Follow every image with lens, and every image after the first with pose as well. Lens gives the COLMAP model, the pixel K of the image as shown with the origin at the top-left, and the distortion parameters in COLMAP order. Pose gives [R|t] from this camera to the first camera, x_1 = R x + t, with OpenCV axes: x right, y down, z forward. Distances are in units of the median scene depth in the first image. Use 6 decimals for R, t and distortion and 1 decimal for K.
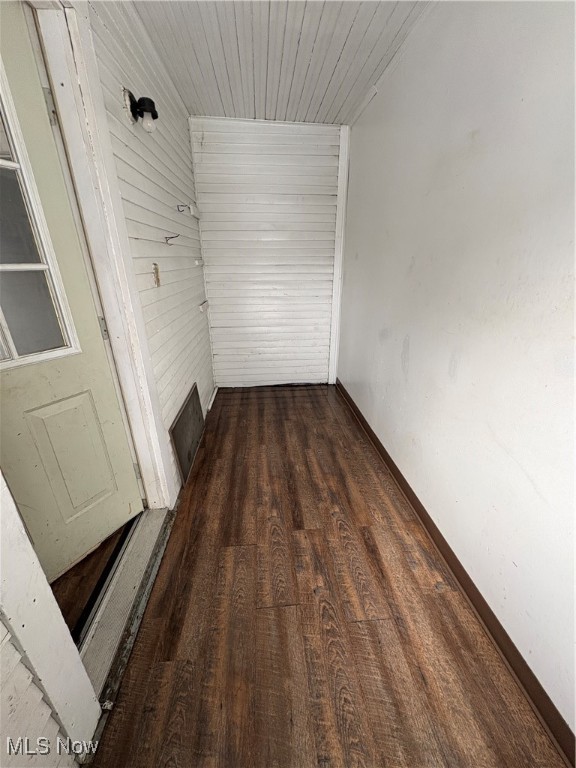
lens RADIAL K [[304.6, 0, 289.6], [0, 304.6, 382.3], [0, 0, 1]] dist [0.001094, -0.000011]
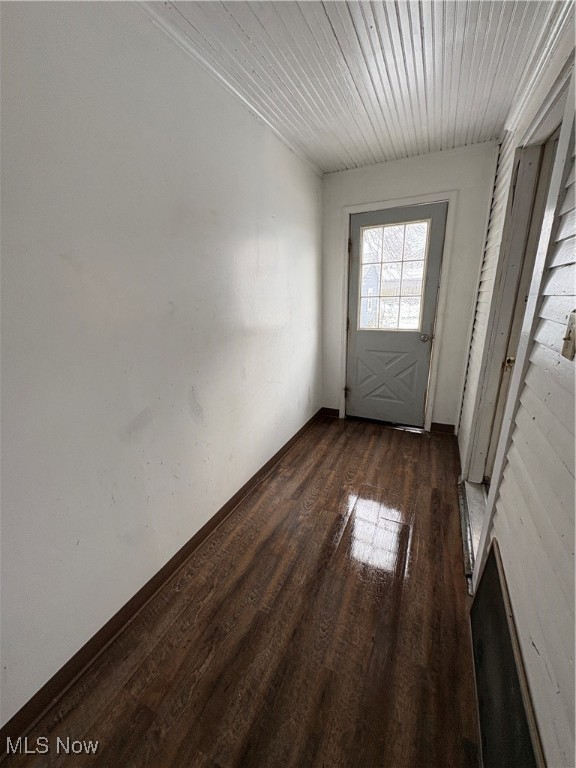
lens RADIAL K [[304.6, 0, 289.9], [0, 304.6, 384.8], [0, 0, 1]] dist [0.001094, -0.000011]
pose [[-0.862550, -0.122468, 0.490927, -0.263602], [0.213348, 0.791760, 0.572363, -0.541808], [-0.458793, 0.598430, -0.656804, 1.308056]]
